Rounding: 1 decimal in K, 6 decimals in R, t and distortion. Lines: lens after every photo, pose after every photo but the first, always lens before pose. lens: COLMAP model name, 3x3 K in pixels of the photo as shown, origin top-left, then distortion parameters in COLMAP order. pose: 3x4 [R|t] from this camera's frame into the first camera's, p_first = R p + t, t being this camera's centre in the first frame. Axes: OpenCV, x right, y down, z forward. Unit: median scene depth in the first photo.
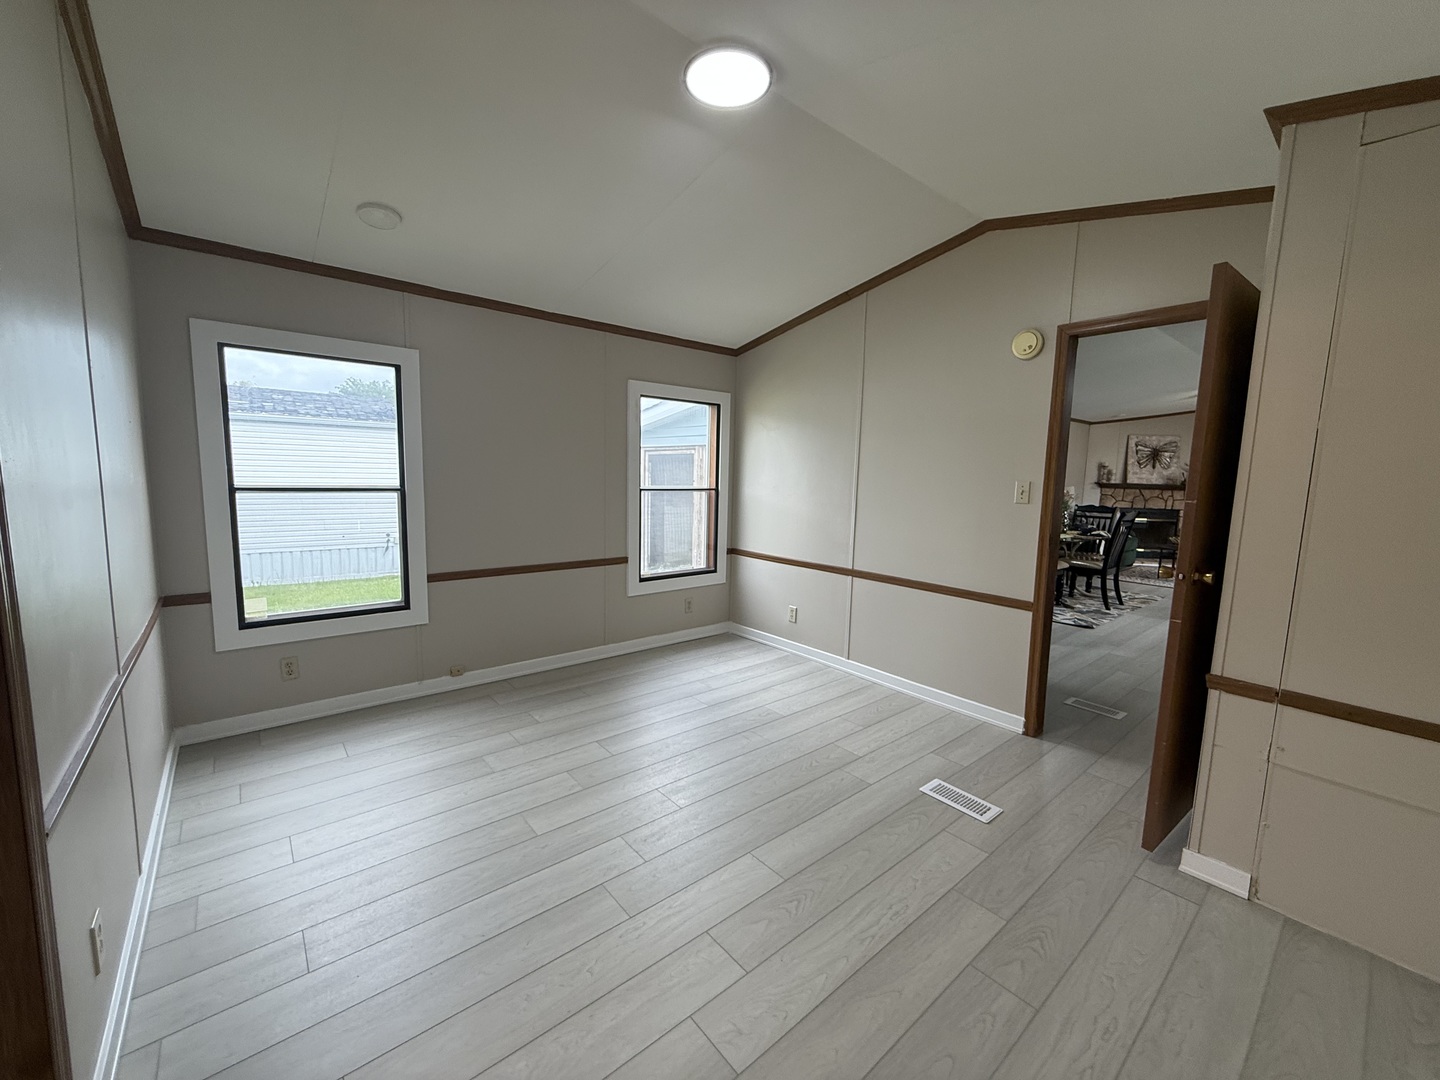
lens RADIAL K [[574.8, 0, 708.3], [0, 574.8, 547.6], [0, 0, 1]] dist [-0.000904, 0.000479]
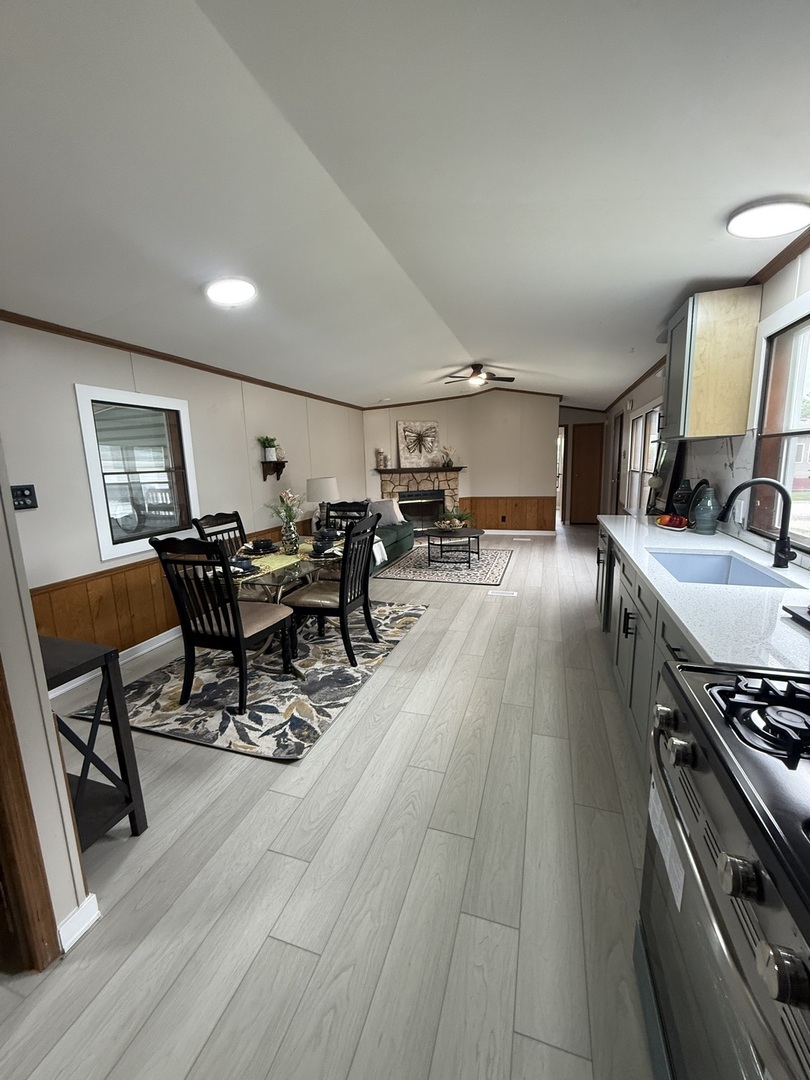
lens RADIAL K [[431.1, 0, 405.1], [0, 431.1, 537.4], [0, 0, 1]] dist [-0.000904, 0.000479]
pose [[0.844026, -0.143802, 0.516664, 0.315541], [0.125032, 0.989596, 0.071180, -0.042895], [-0.521524, 0.004522, 0.853225, 0.333535]]
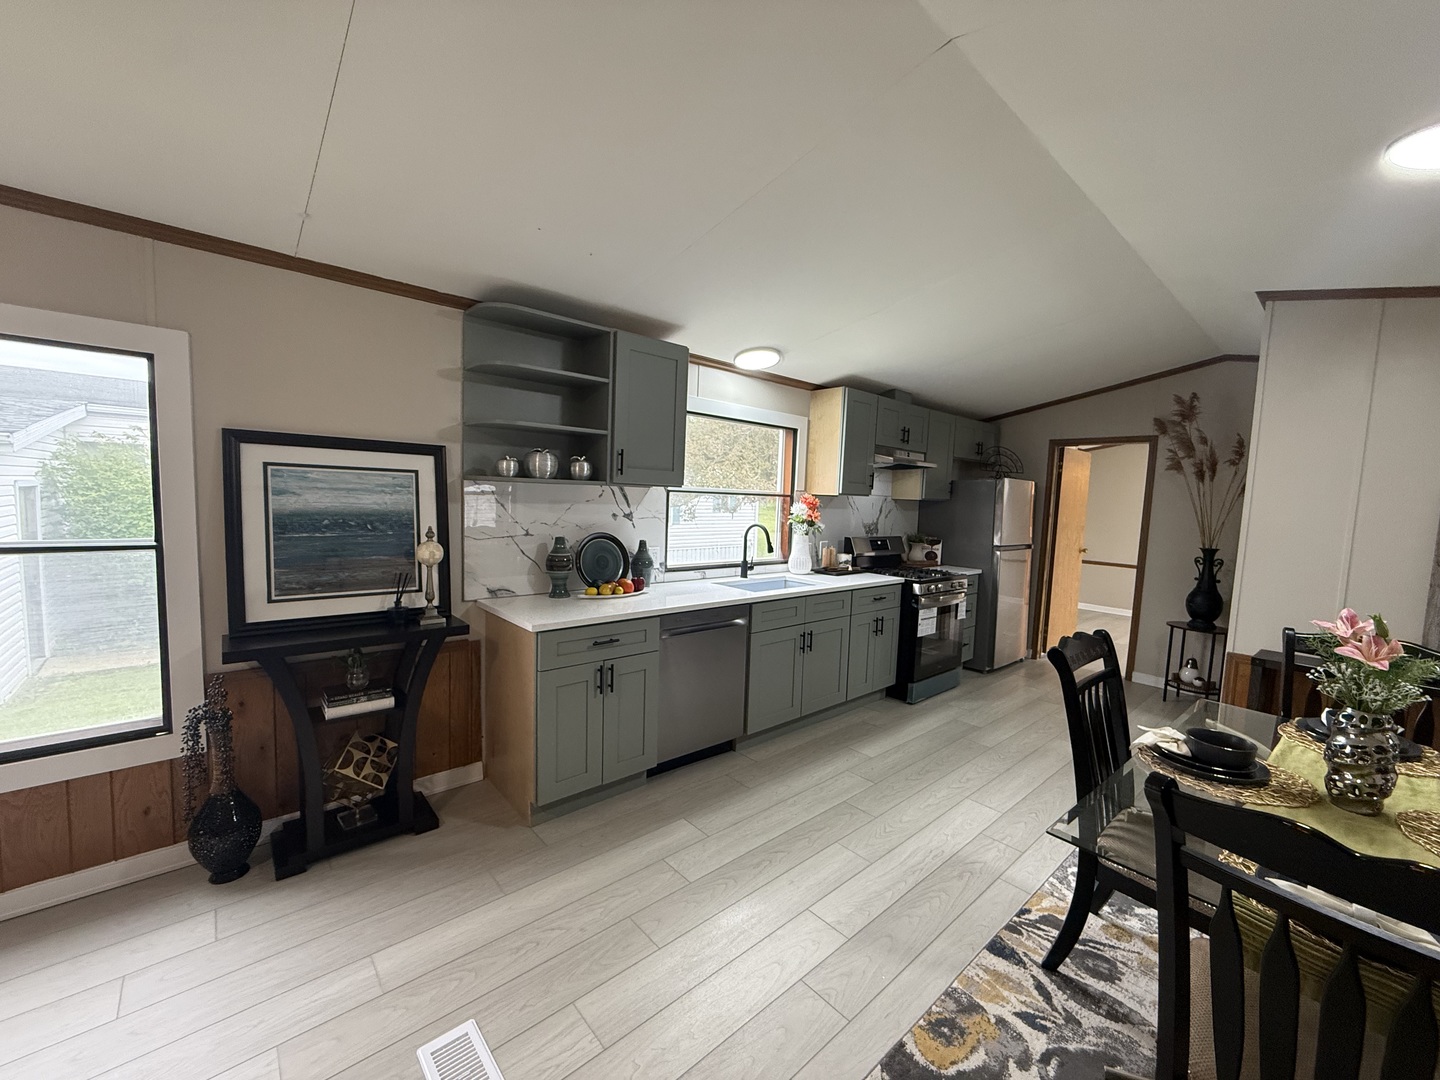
lens RADIAL K [[574.8, 0, 715.8], [0, 574.8, 540.5], [0, 0, 1]] dist [-0.000904, 0.000479]
pose [[-0.997391, -0.061289, -0.038139, 0.589982], [-0.068052, 0.974555, 0.213567, -0.105520], [0.024079, 0.215605, -0.976184, 0.796631]]
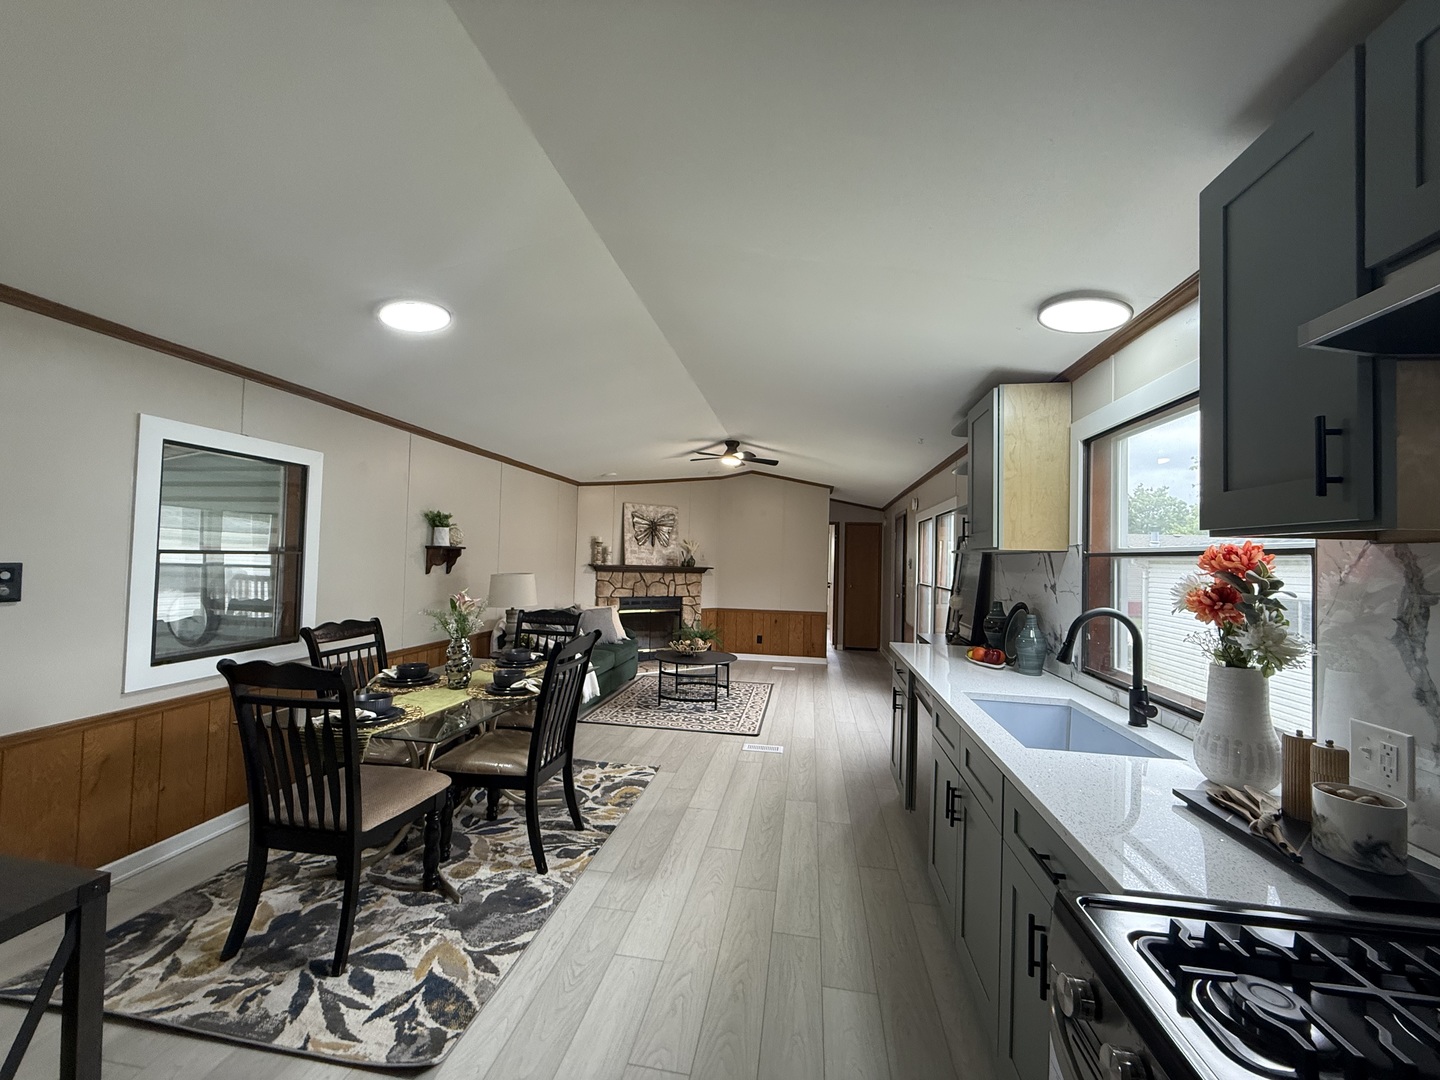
lens RADIAL K [[574.8, 0, 718.1], [0, 574.8, 542.0], [0, 0, 1]] dist [-0.000904, 0.000479]
pose [[0.749818, 0.011237, 0.661549, 0.316660], [0.083219, 0.990314, -0.111144, -0.047274], [-0.656390, 0.138391, 0.741620, 0.350331]]
